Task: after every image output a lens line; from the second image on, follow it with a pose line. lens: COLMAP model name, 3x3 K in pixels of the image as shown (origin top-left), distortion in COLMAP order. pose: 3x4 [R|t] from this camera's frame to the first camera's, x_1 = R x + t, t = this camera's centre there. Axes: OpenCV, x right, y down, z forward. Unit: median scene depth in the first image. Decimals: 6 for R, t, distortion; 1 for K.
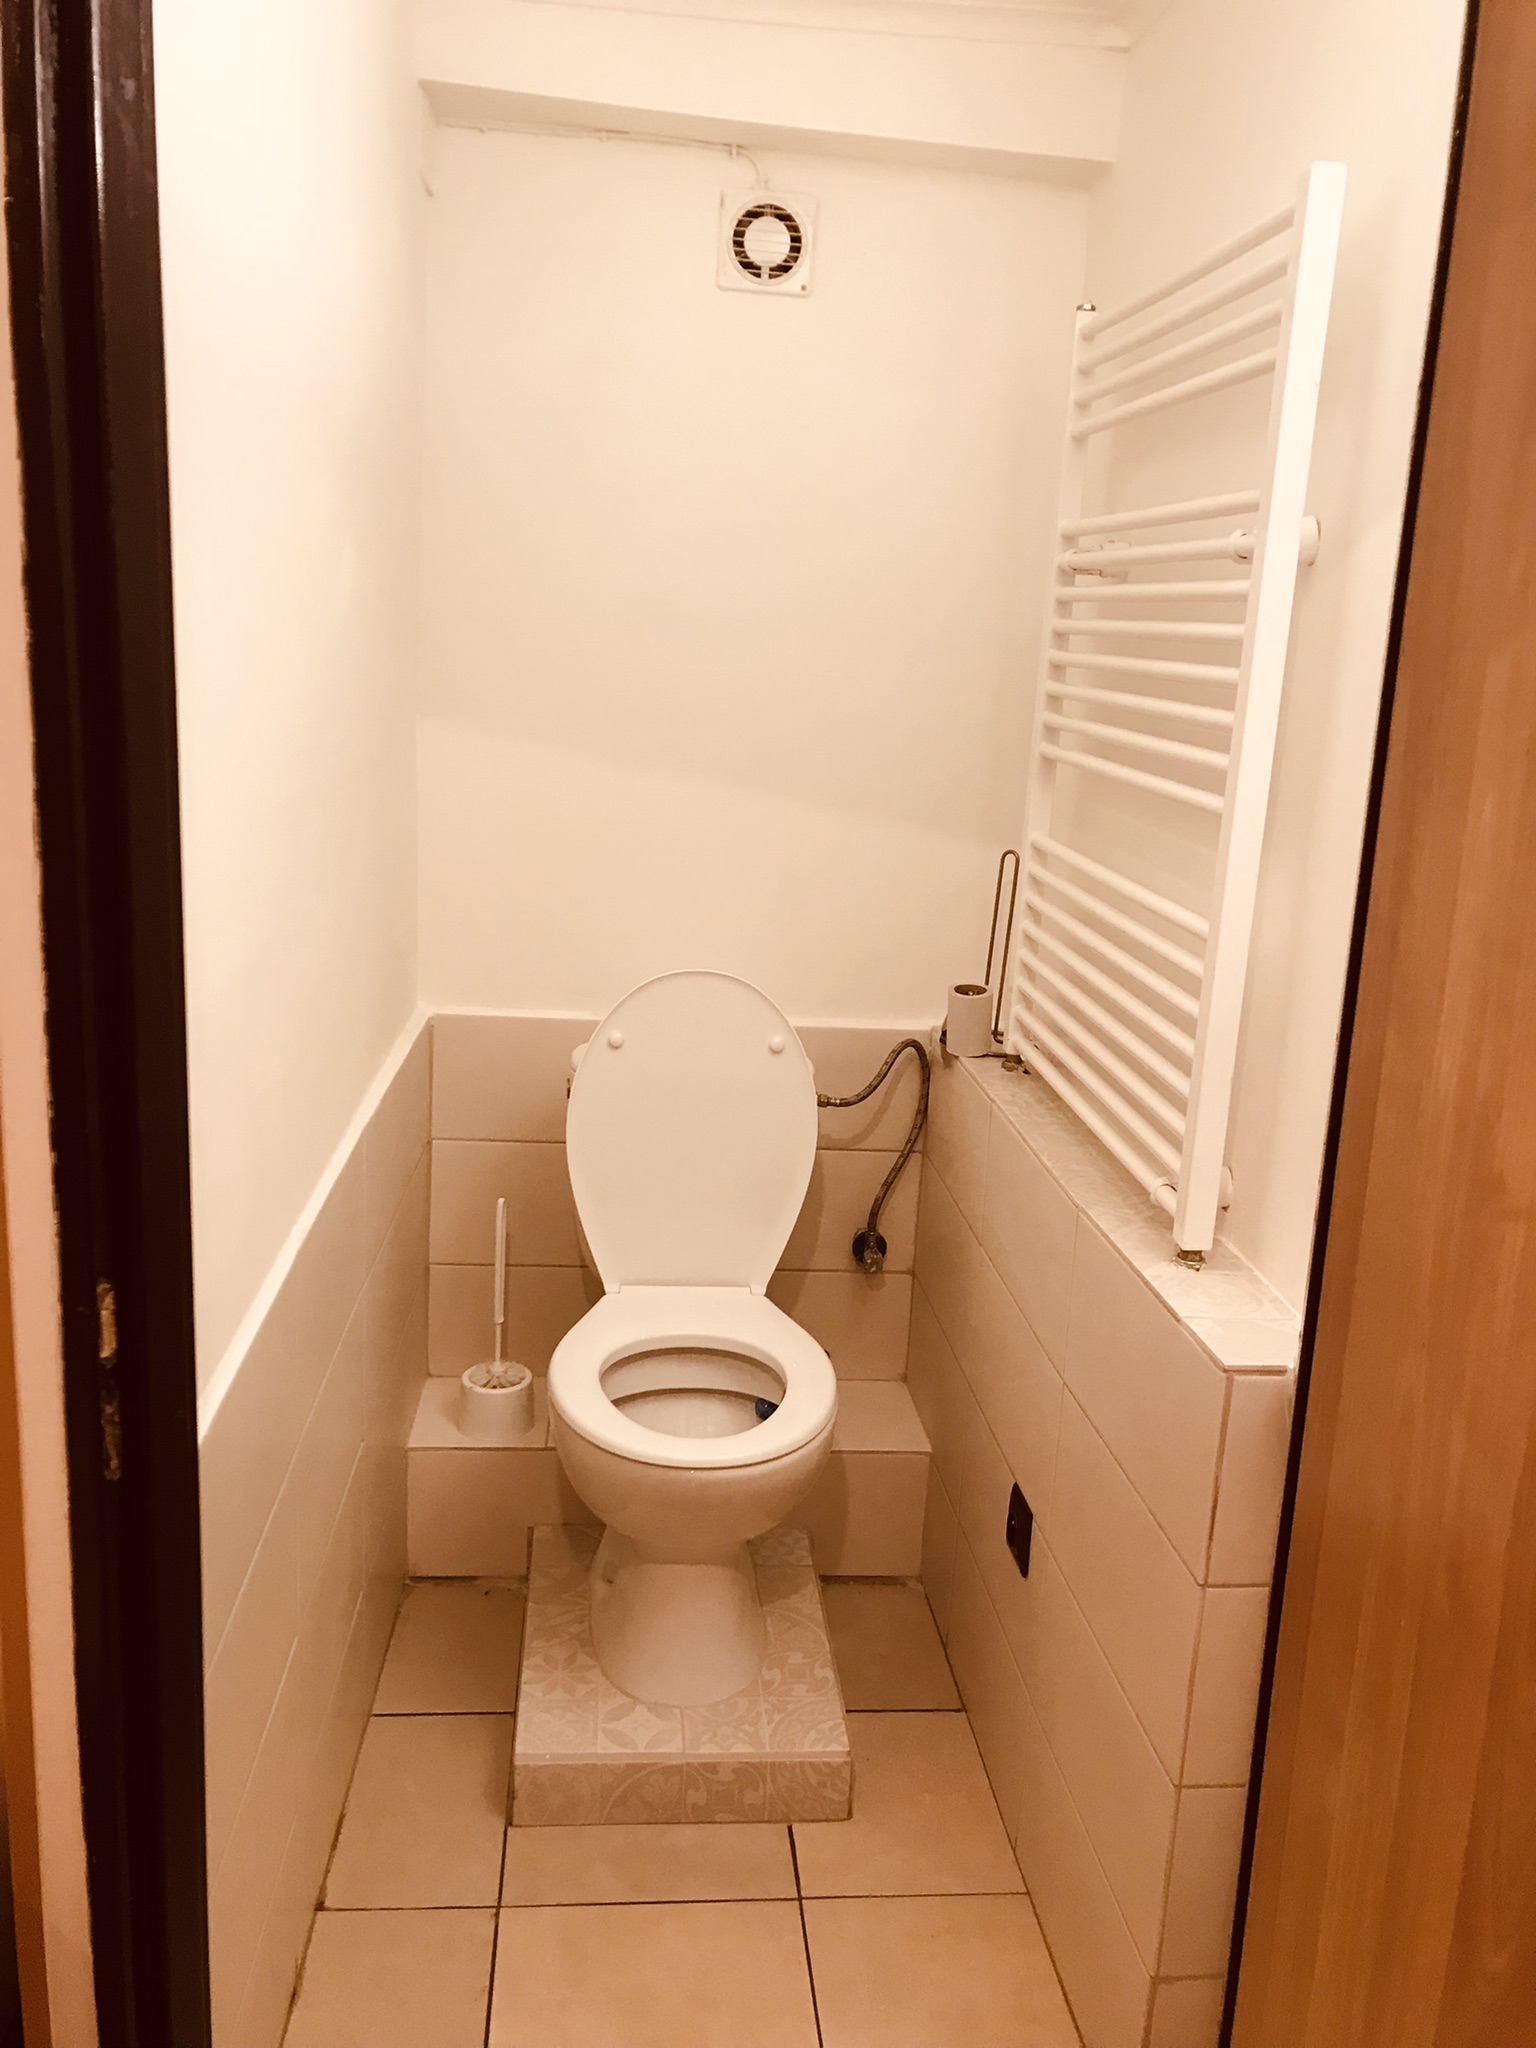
lens RADIAL K [[1631.9, 0, 773.1], [0, 1631.9, 1016.3], [0, 0, 1]] dist [0.008870, -0.030409]
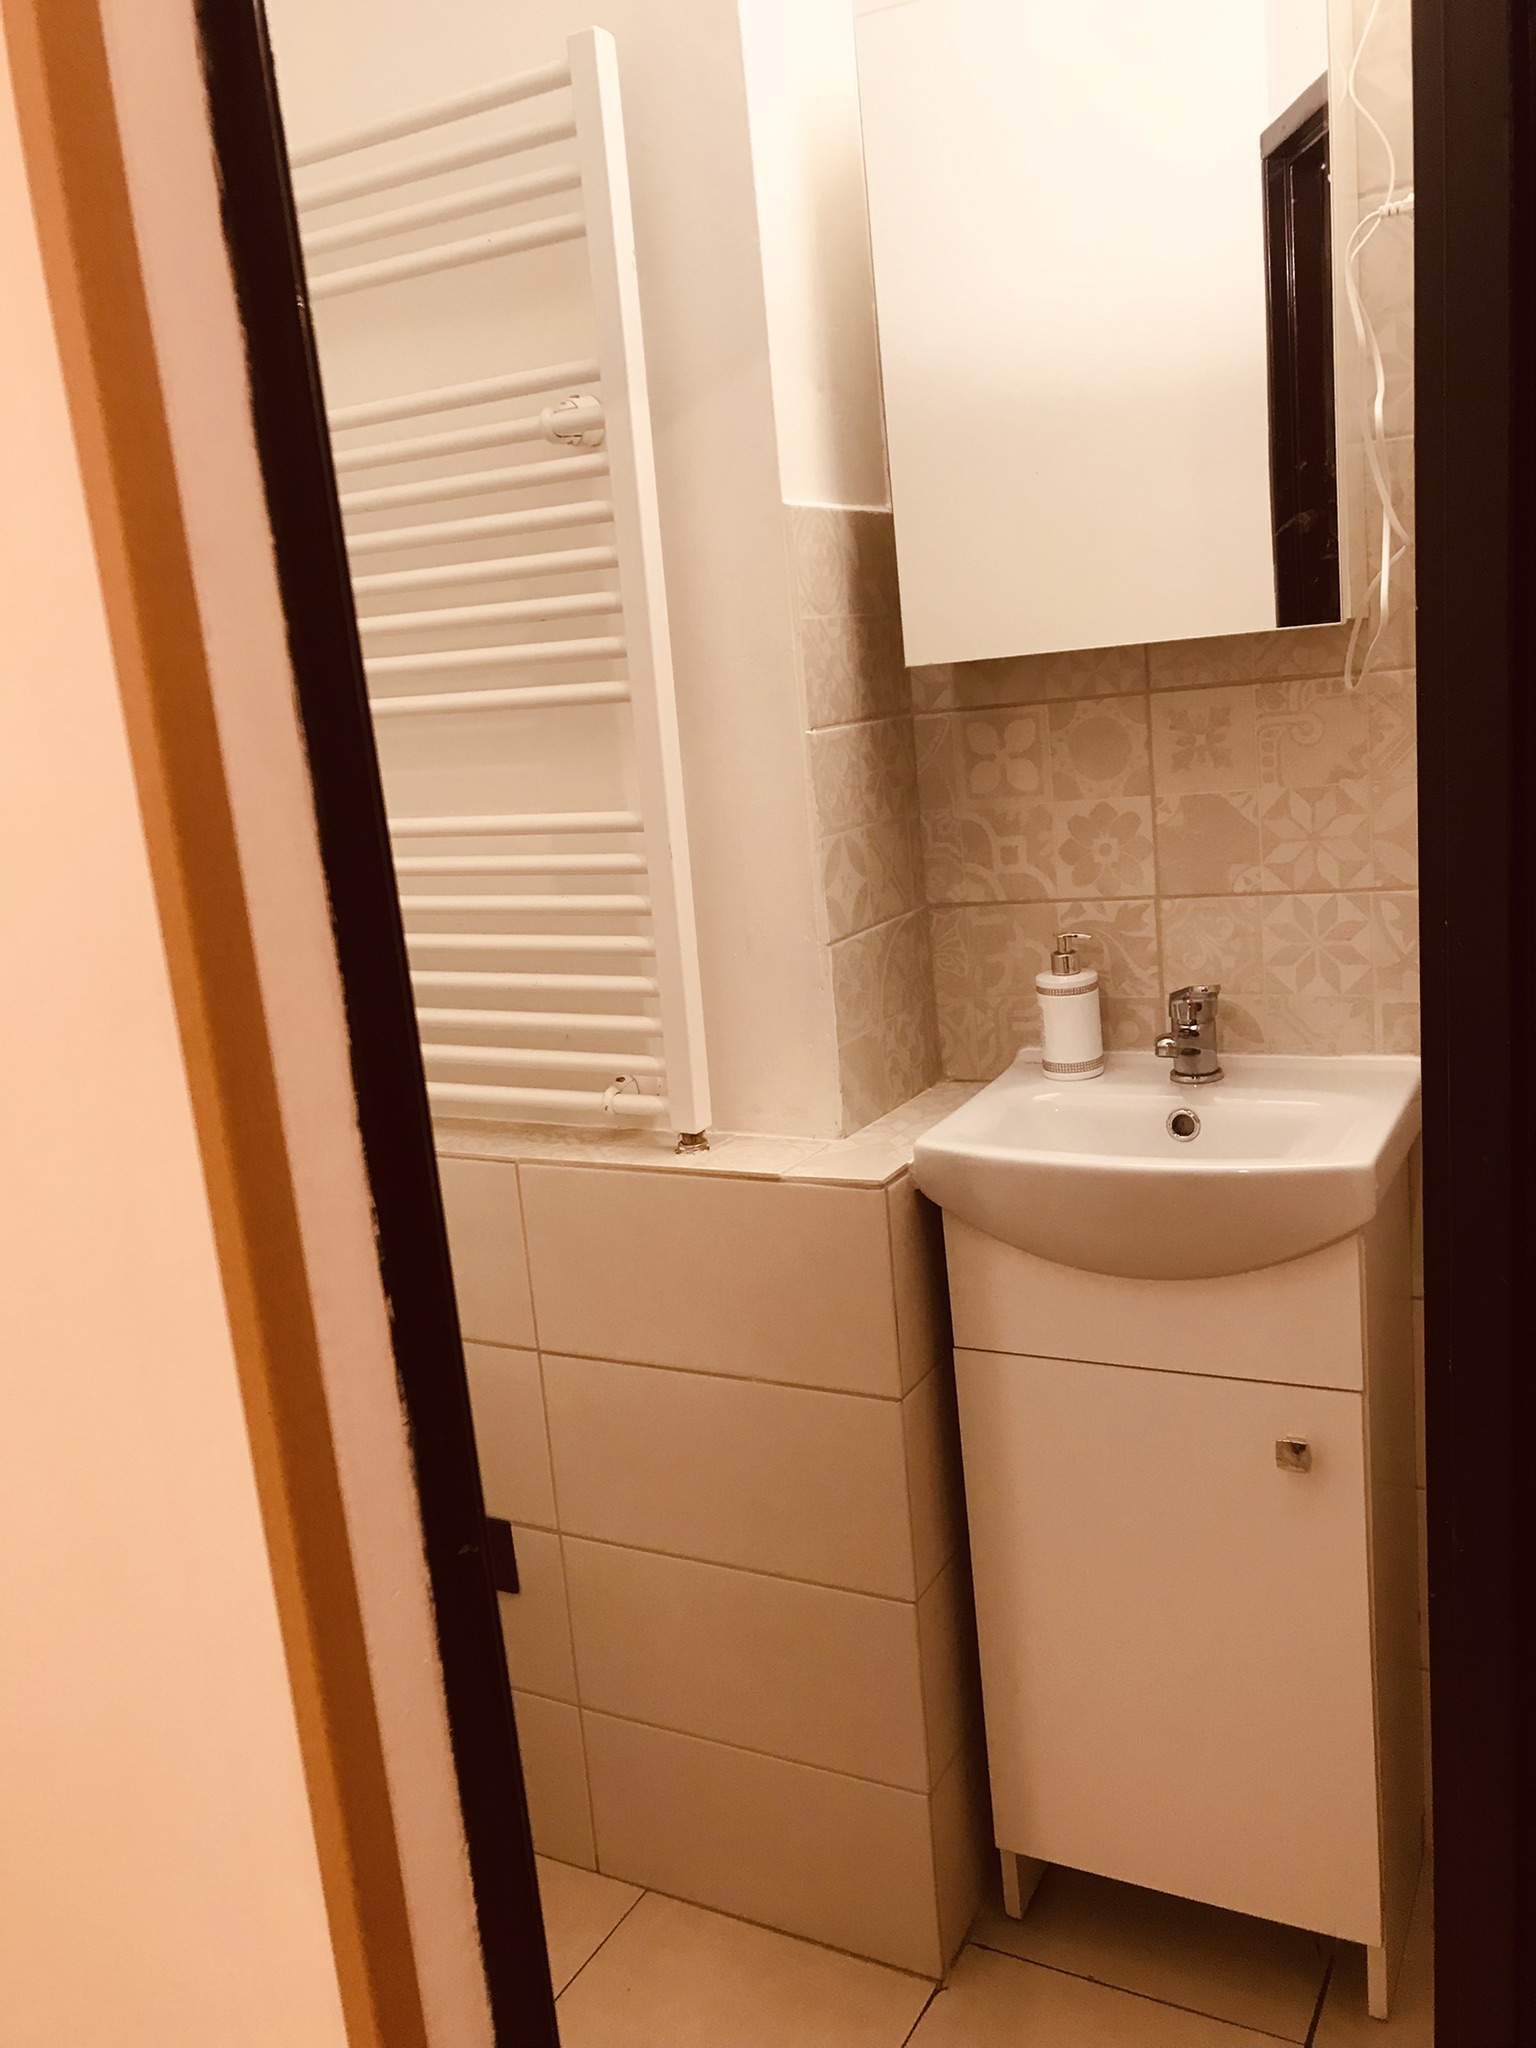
lens RADIAL K [[1631.9, 0, 773.1], [0, 1631.9, 1016.3], [0, 0, 1]] dist [0.008870, -0.030409]
pose [[0.564007, -0.280325, 0.776733, -0.477384], [0.308590, 0.944019, 0.116624, -0.025438], [-0.765943, 0.173916, 0.618938, 0.343263]]
